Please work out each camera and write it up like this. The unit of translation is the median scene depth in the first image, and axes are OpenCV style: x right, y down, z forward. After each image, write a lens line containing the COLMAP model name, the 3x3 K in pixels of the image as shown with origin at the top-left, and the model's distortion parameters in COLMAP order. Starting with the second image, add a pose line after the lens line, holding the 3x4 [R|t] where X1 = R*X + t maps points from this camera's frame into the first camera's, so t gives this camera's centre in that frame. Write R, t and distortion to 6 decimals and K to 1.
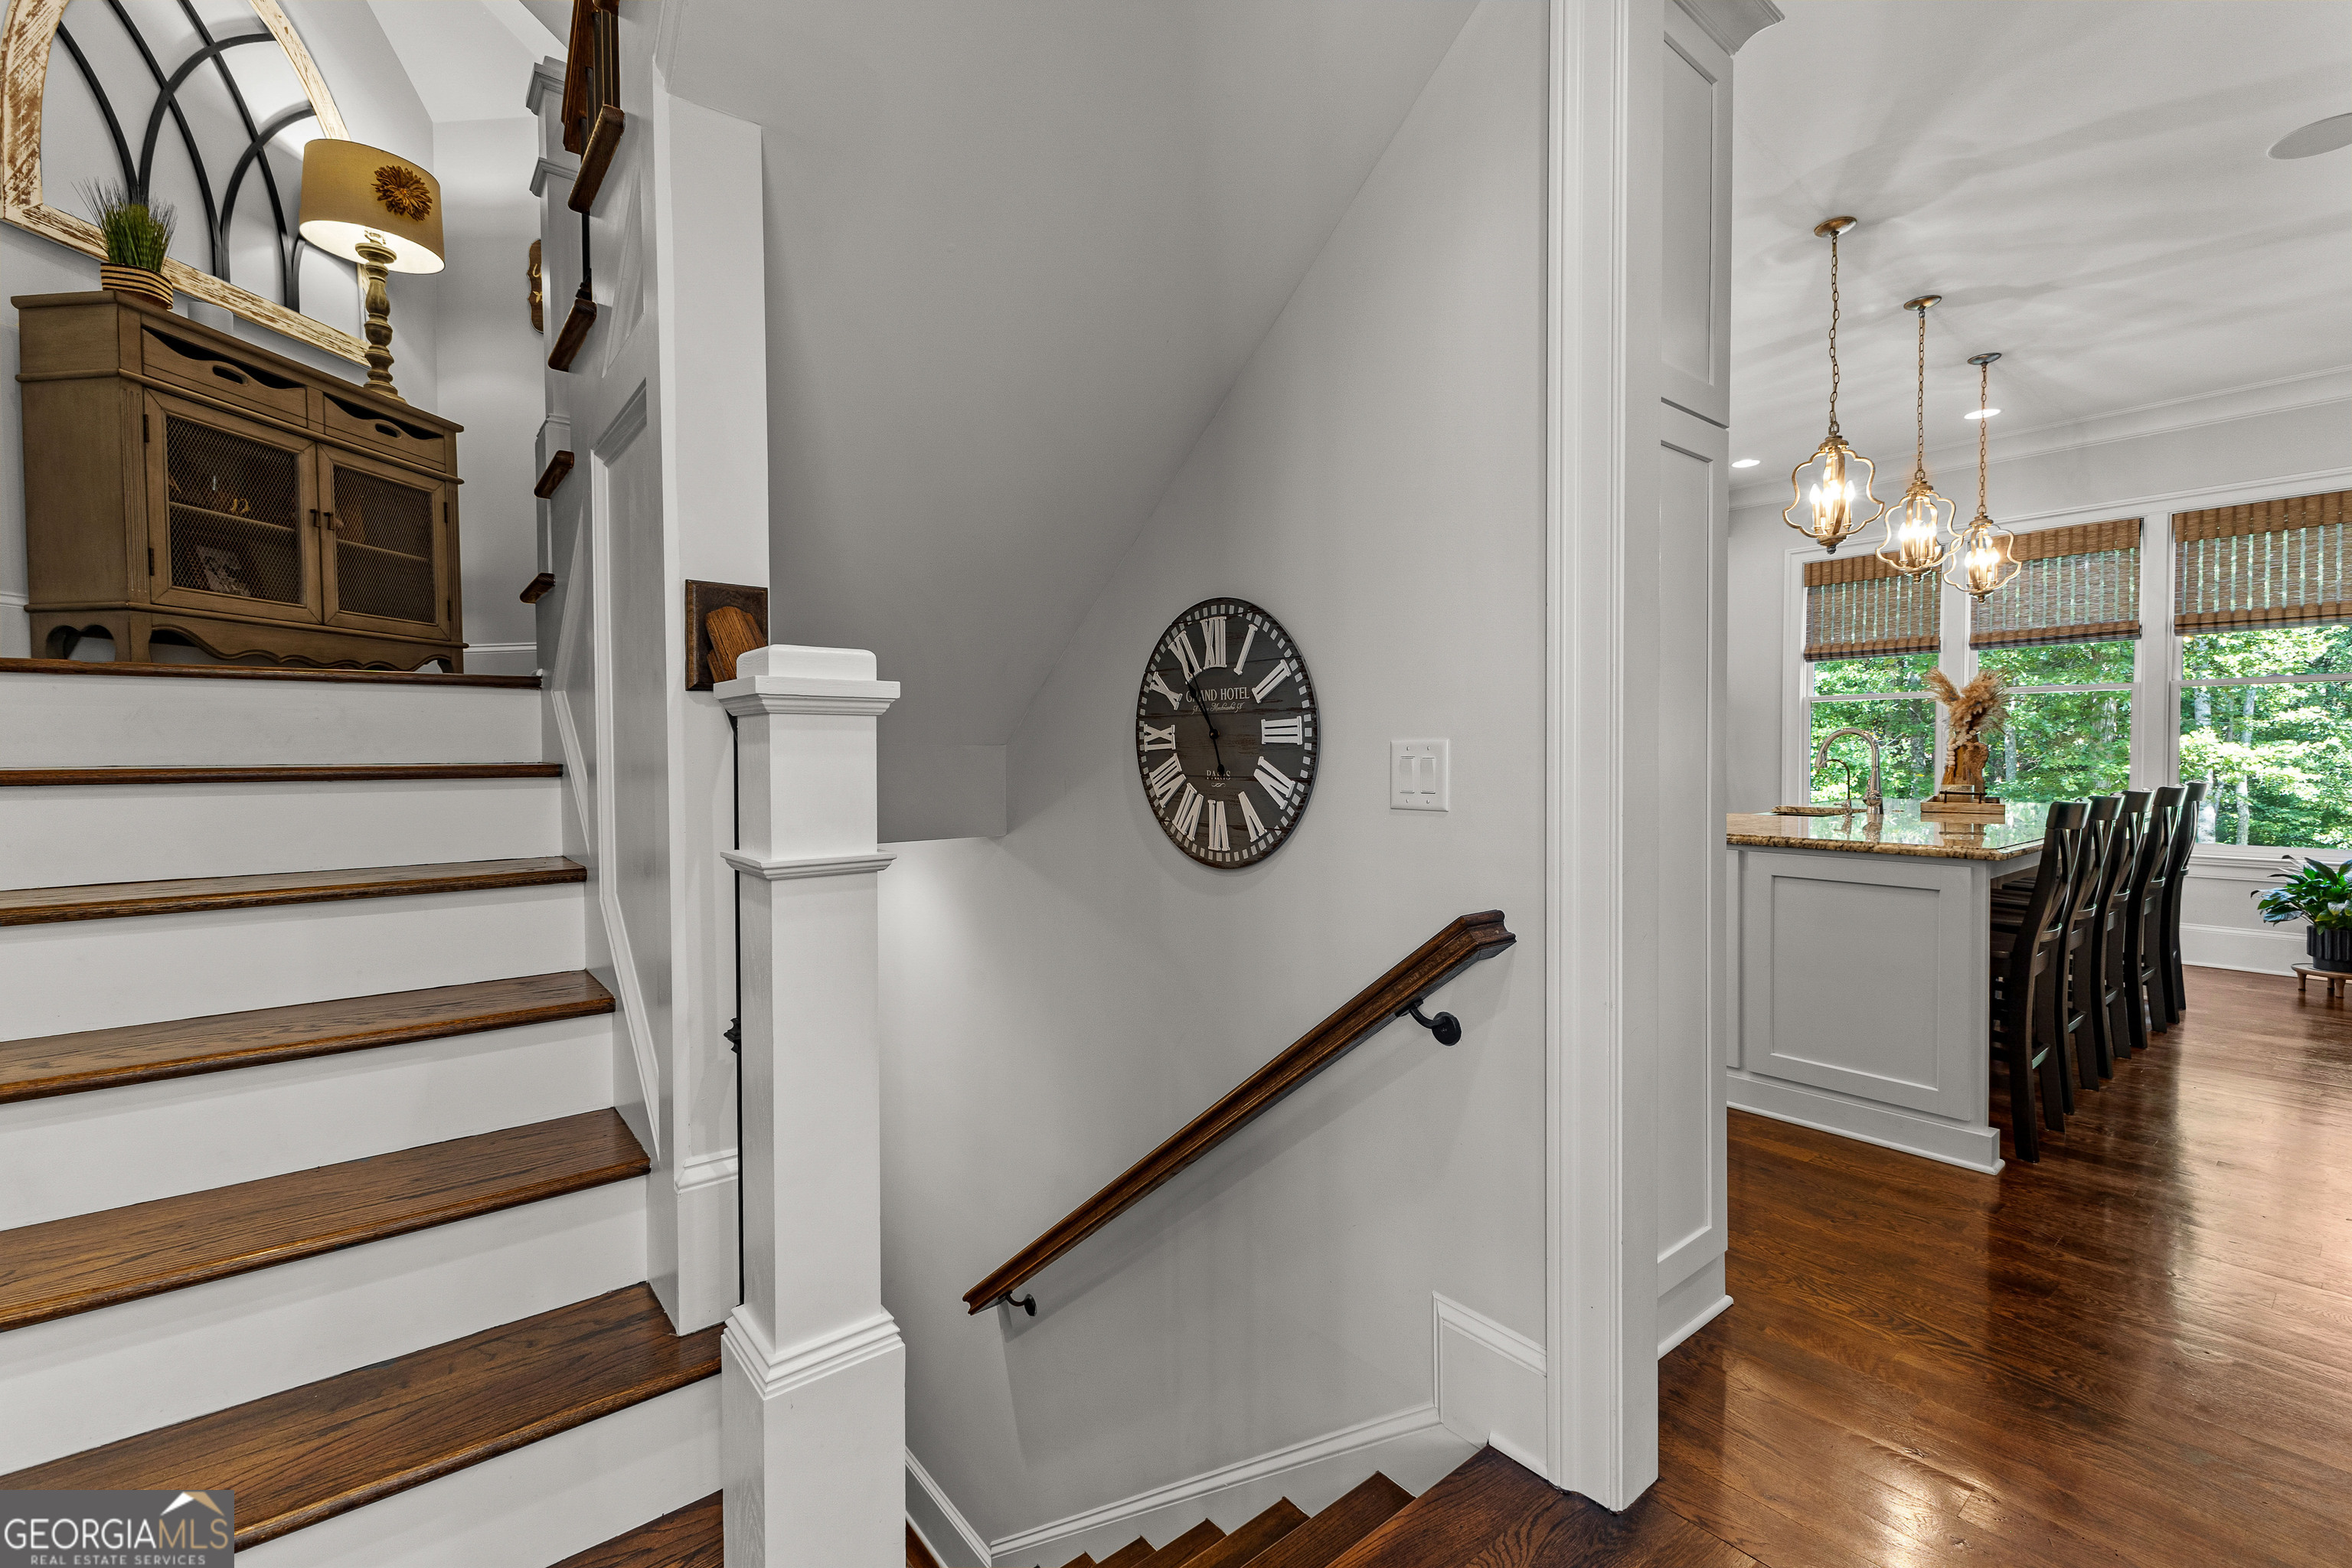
lens RADIAL K [[1015.4, 0, 1184.1], [0, 1015.4, 774.5], [0, 0, 1]] dist [0.009240, 0.000147]
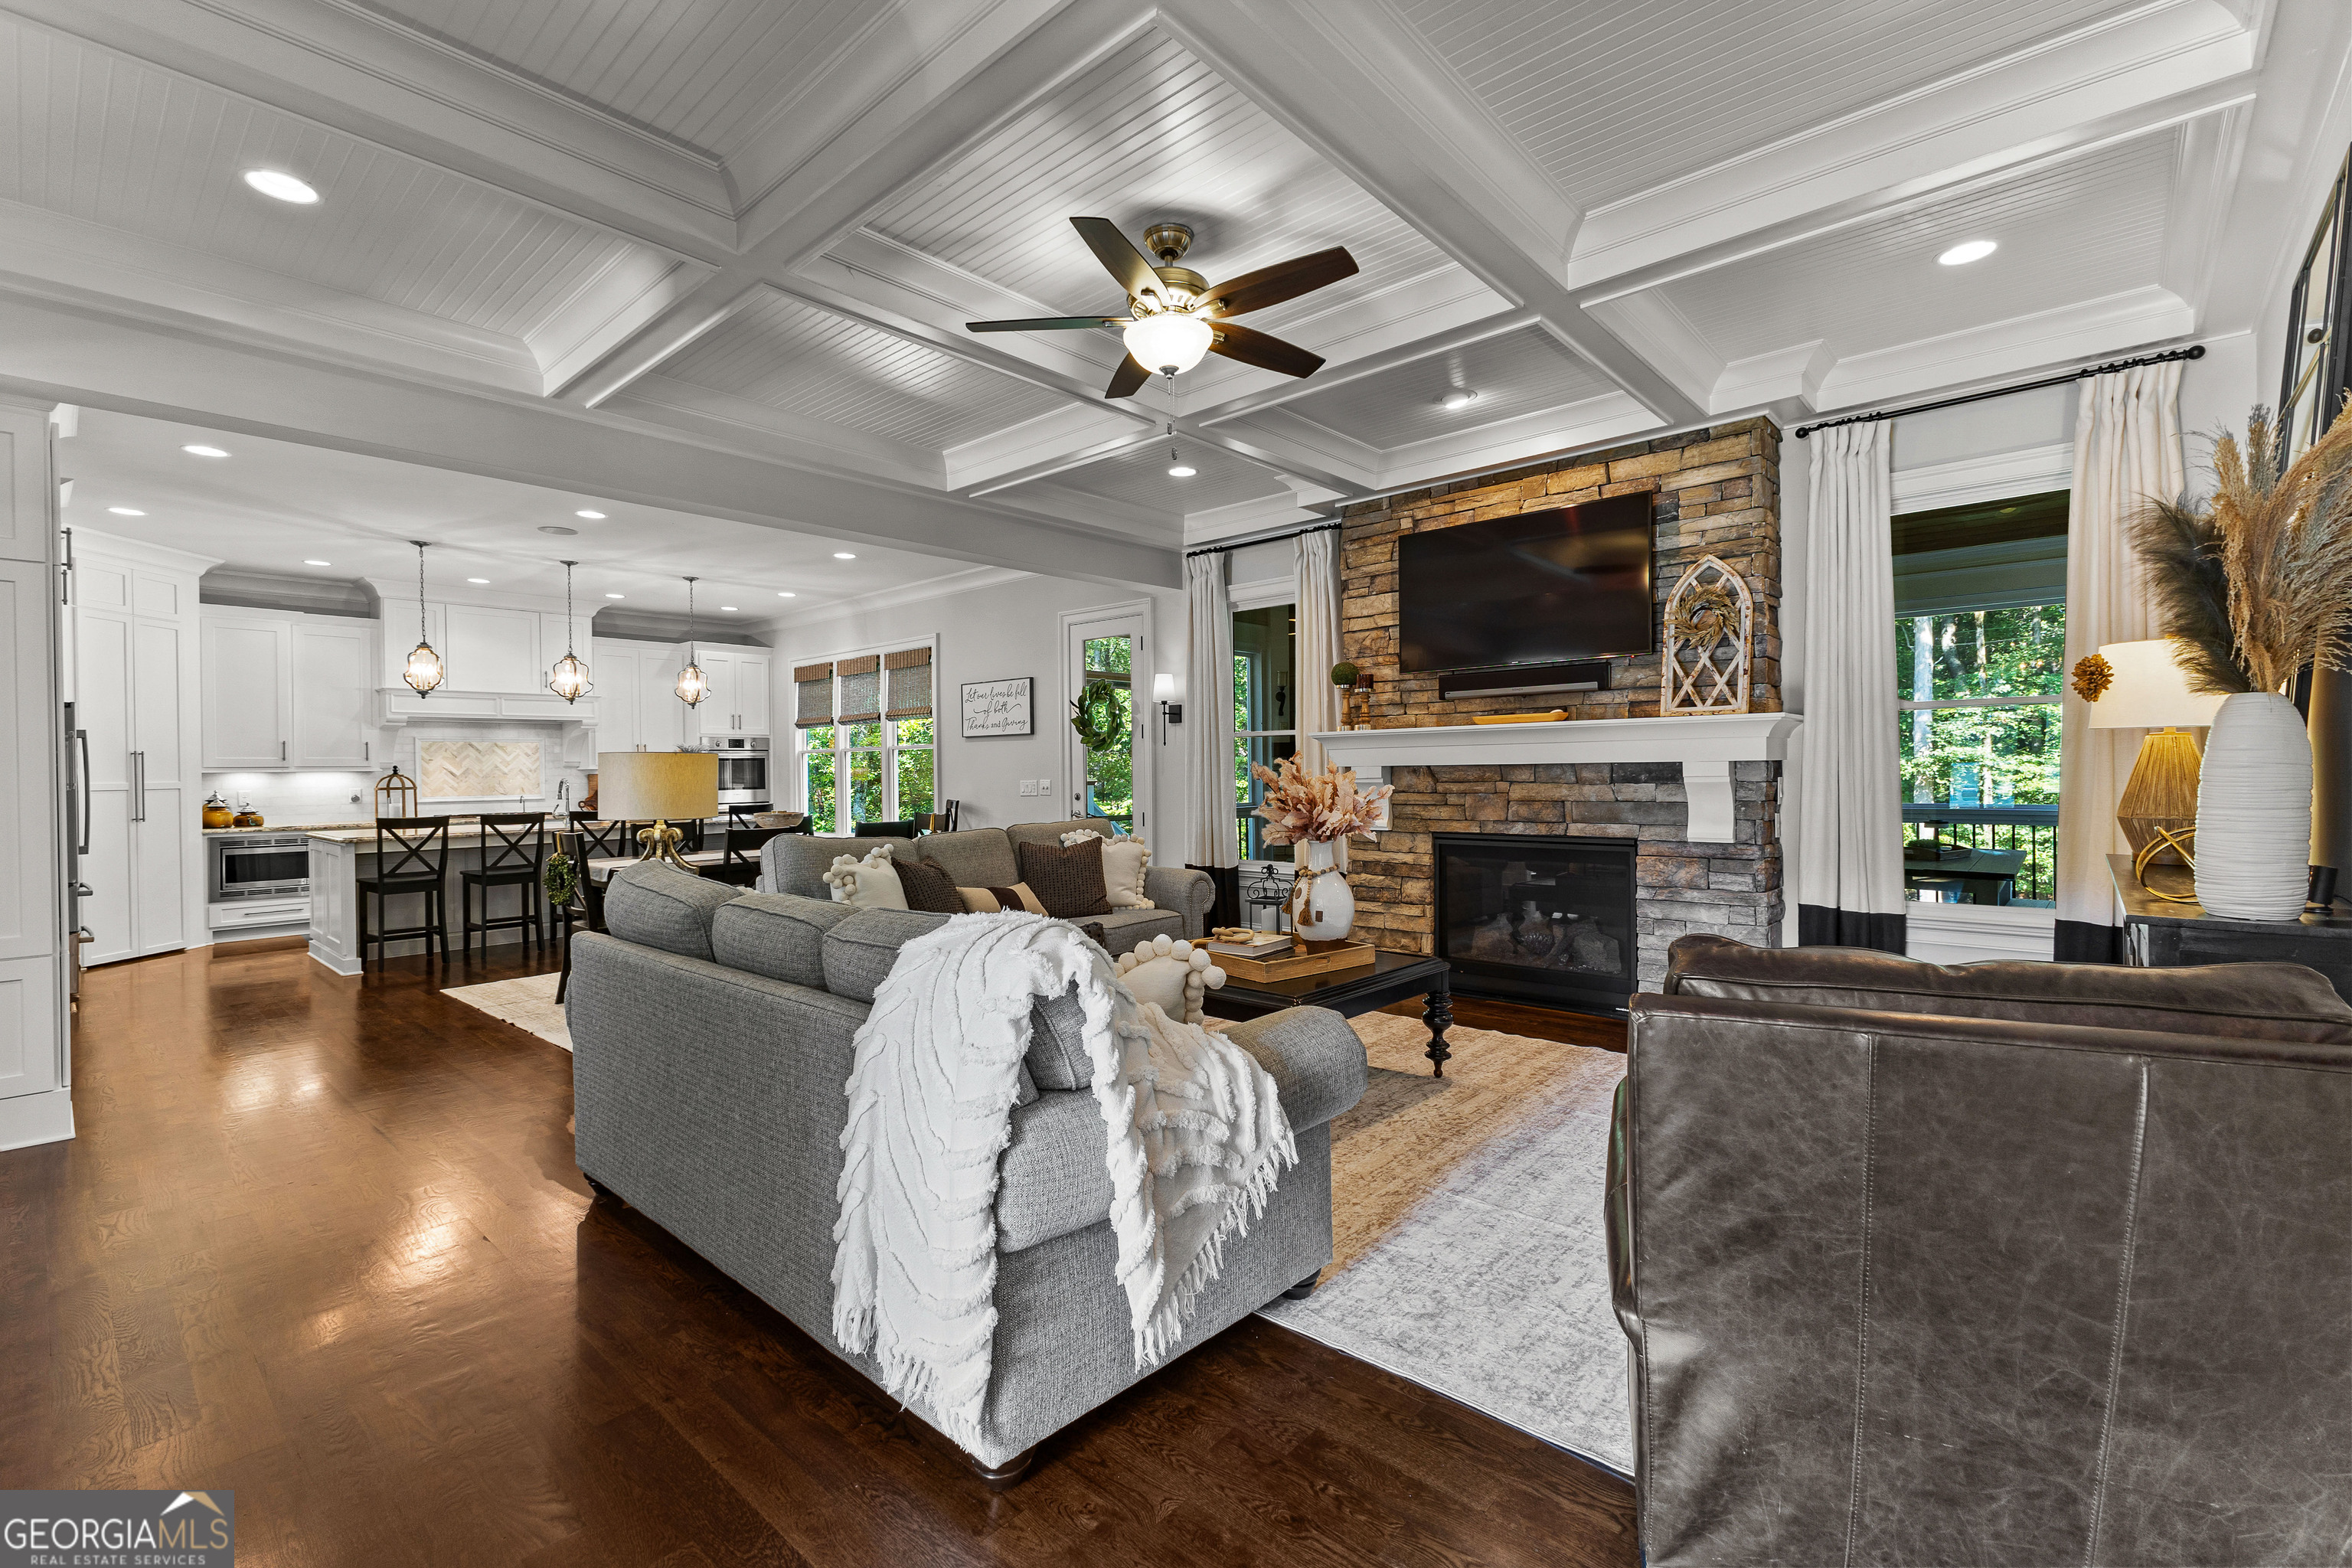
lens RADIAL K [[1015.4, 0, 1184.1], [0, 1015.4, 774.5], [0, 0, 1]] dist [0.009240, 0.000147]
pose [[0.988198, -0.008233, 0.152962, 1.218716], [0.010527, 0.999844, -0.014189, -0.013988], [-0.152822, 0.015632, 0.988130, -0.841373]]
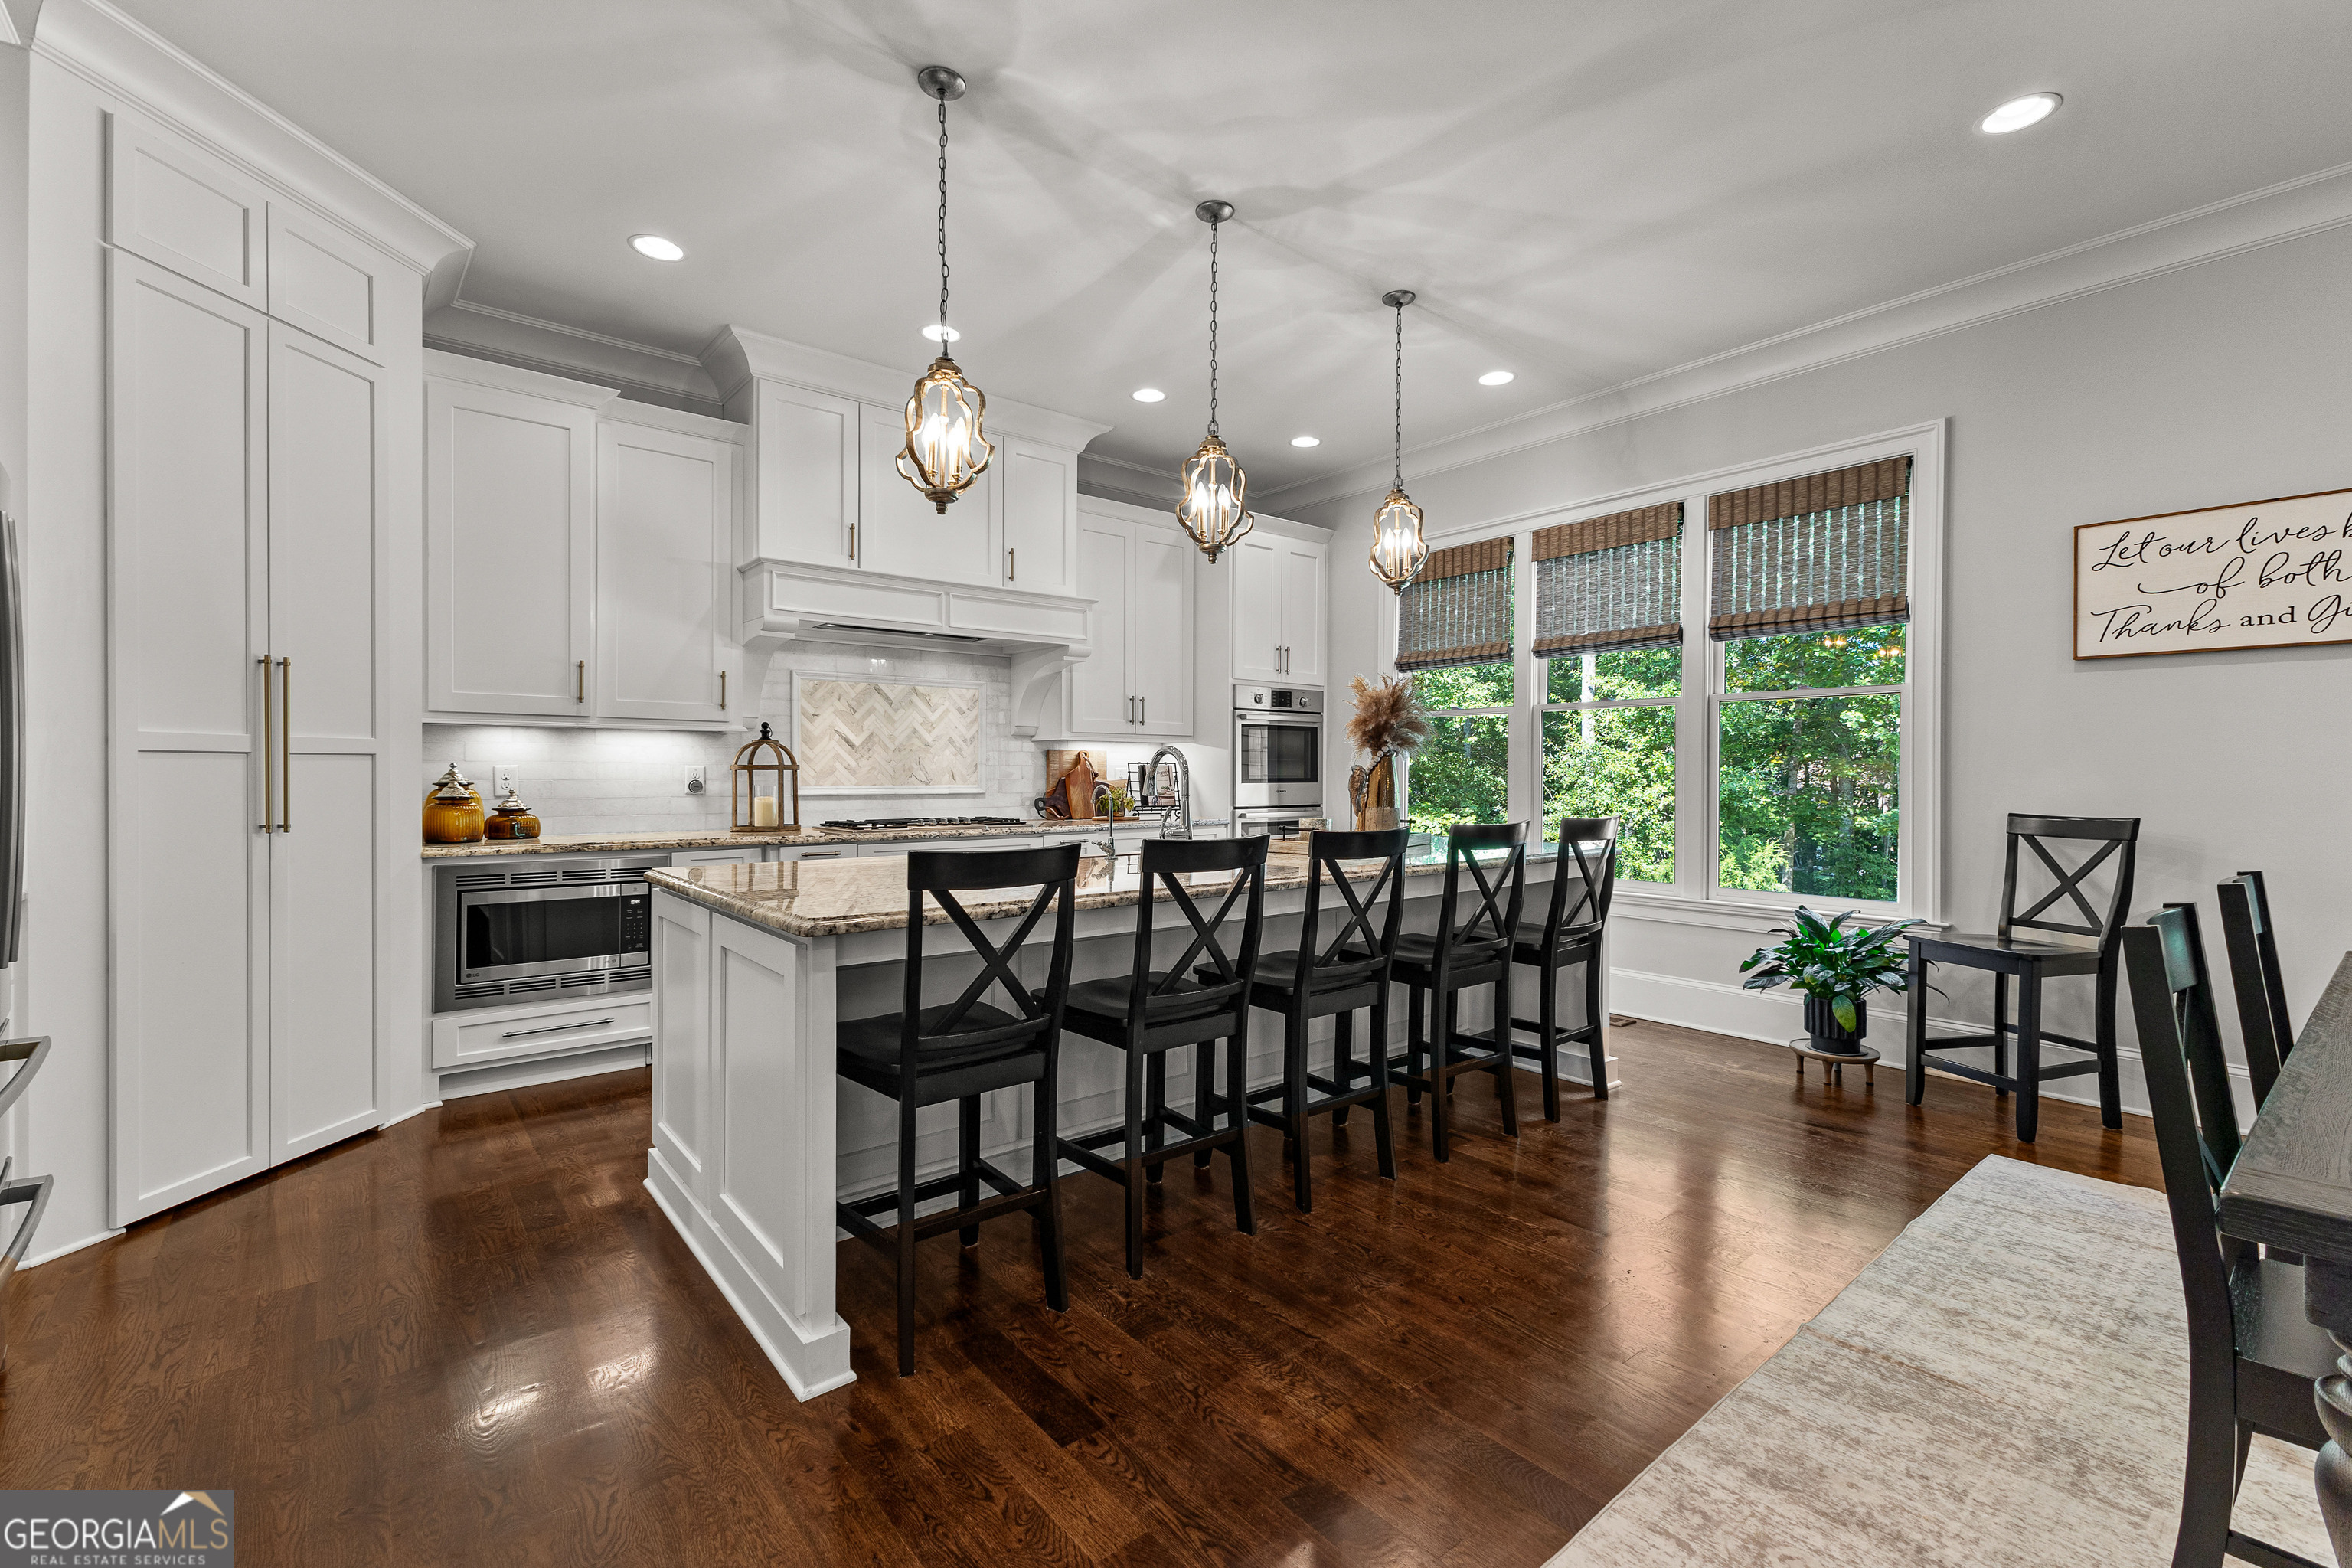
lens RADIAL K [[1015.4, 0, 1184.1], [0, 1015.4, 774.5], [0, 0, 1]] dist [0.009240, 0.000147]
pose [[0.999983, 0.005499, -0.002158, 0.542851], [-0.005536, 0.999828, -0.017679, -0.009104], [0.002061, 0.017691, 0.999841, 0.169556]]
